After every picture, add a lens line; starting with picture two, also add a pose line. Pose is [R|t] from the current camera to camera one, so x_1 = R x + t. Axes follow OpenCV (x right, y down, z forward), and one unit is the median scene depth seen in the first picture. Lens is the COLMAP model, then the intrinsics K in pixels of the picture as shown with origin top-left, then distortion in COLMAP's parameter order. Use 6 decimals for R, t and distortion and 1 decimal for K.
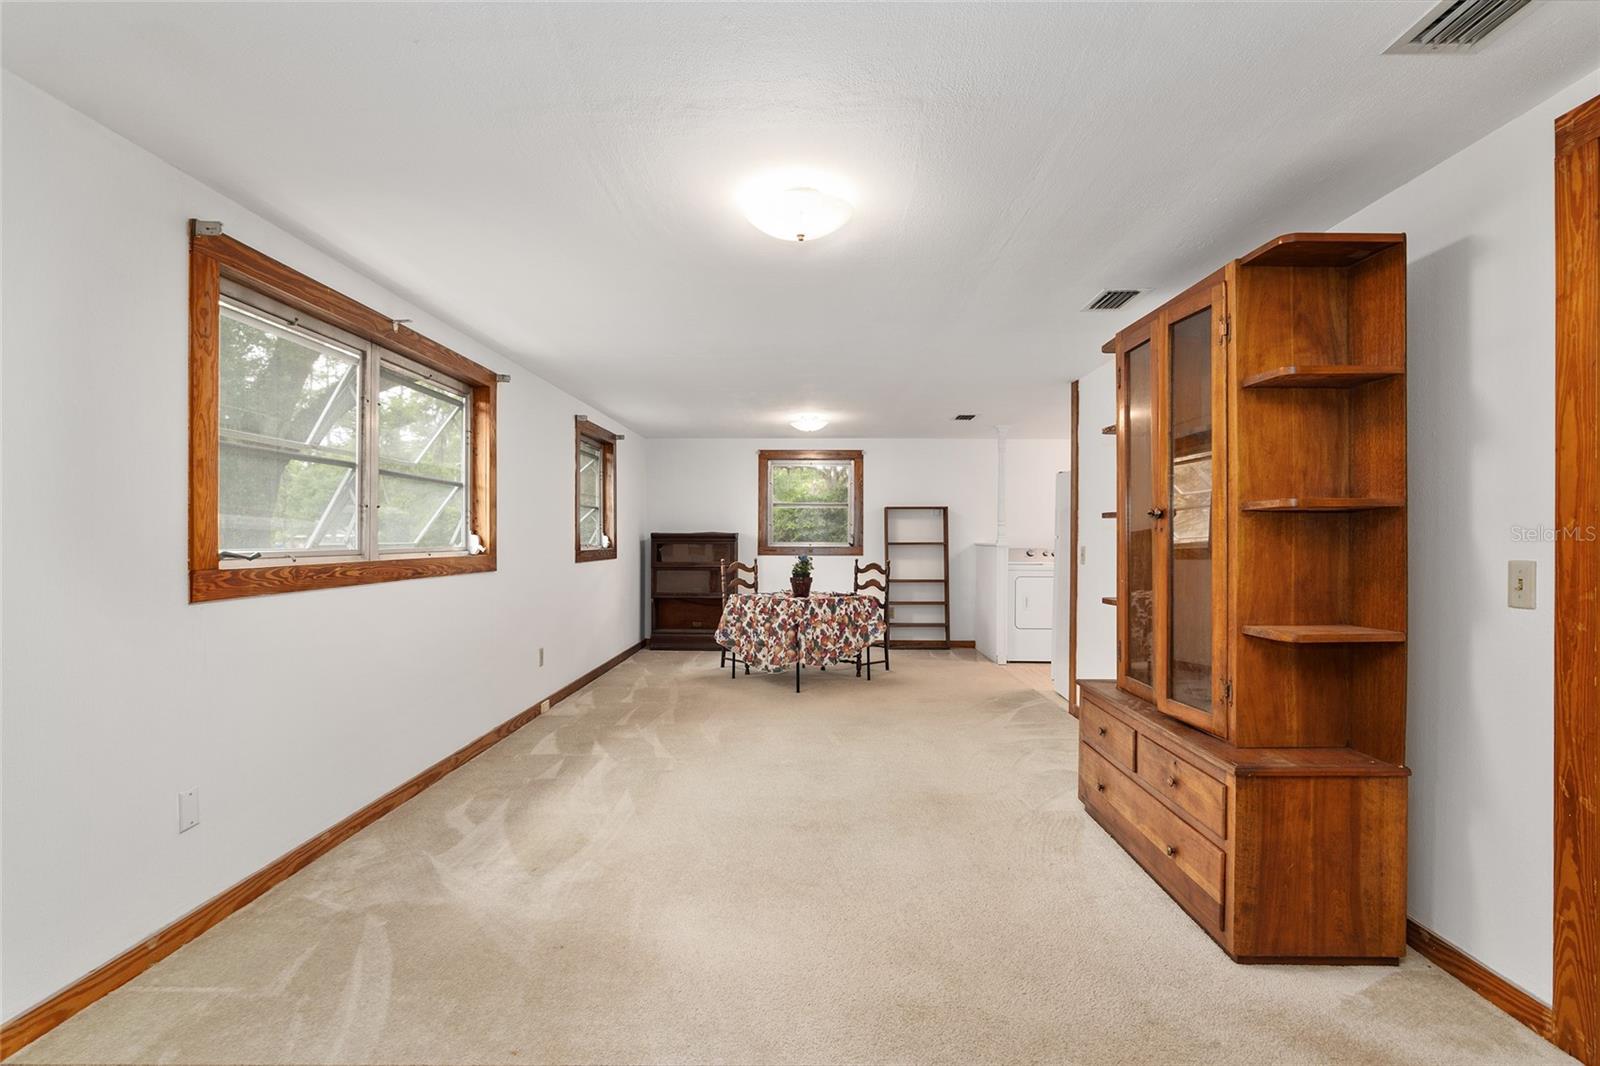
lens RADIAL K [[746.1, 0, 801.0], [0, 746.1, 535.1], [0, 0, 1]] dist [-0.017351, 0.005406]
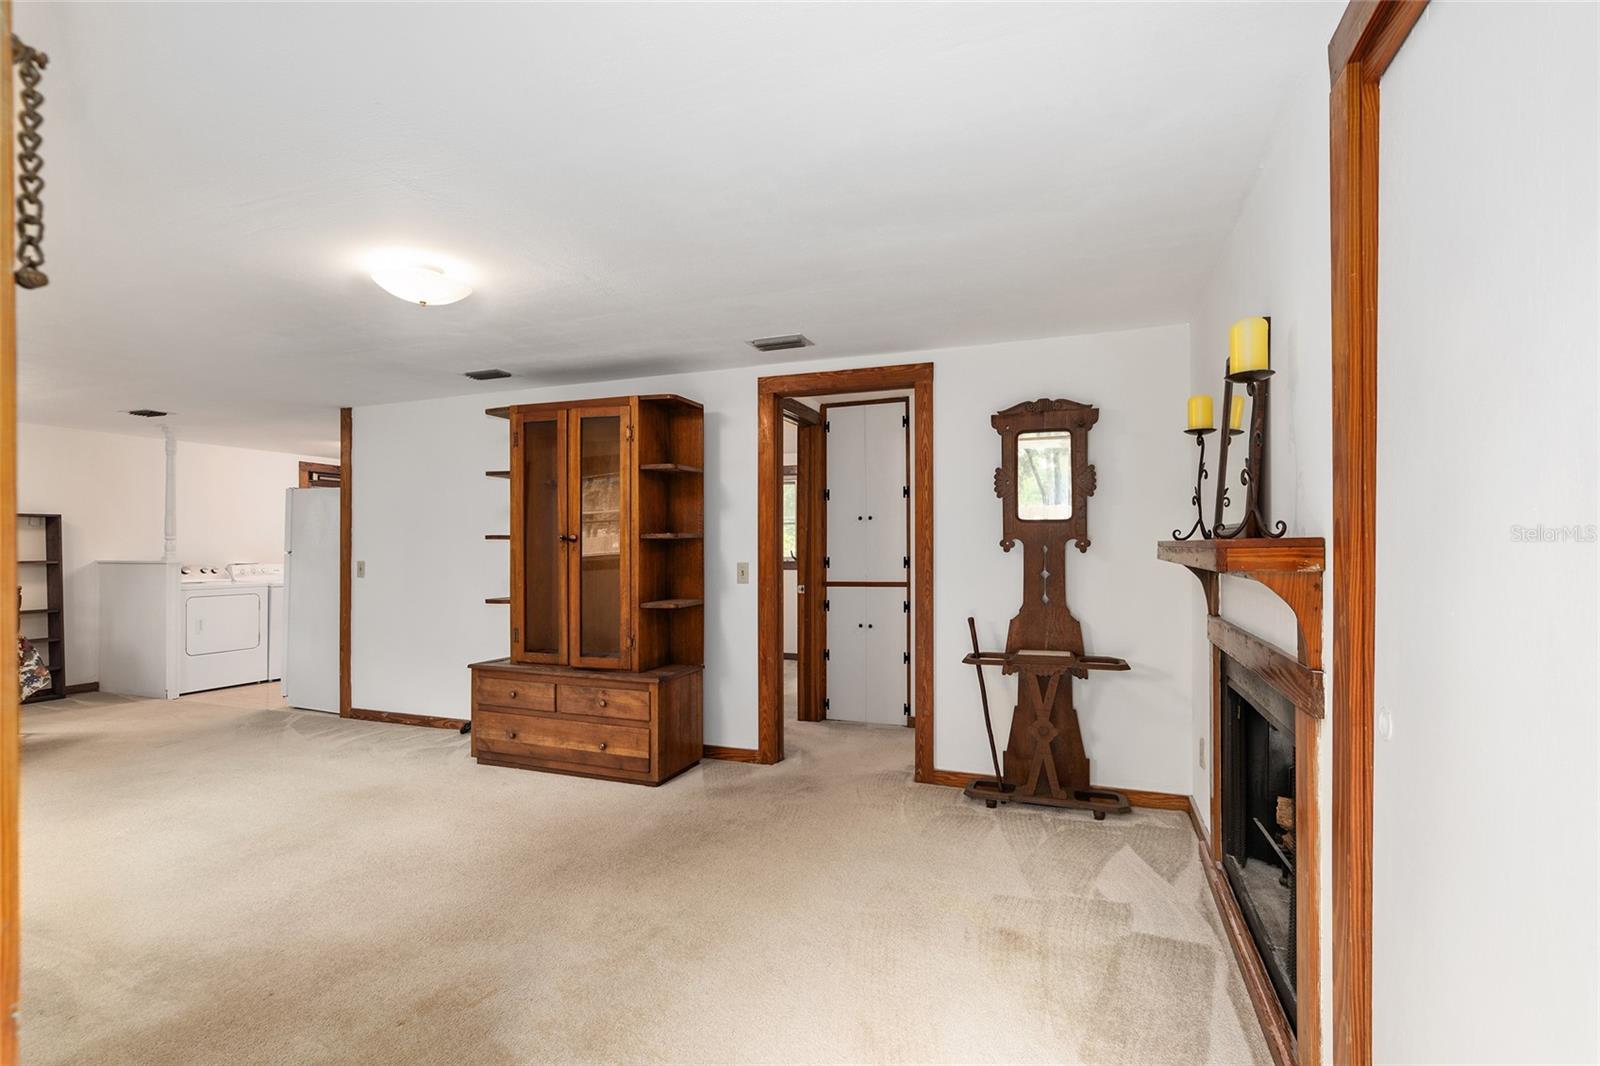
lens RADIAL K [[746.1, 0, 799.7], [0, 746.1, 540.1], [0, 0, 1]] dist [-0.017351, 0.005406]
pose [[0.341357, 0.004280, 0.939924, -0.921226], [0.003356, 0.999978, -0.005772, -0.016728], [-0.939928, 0.005125, 0.341335, 0.035565]]
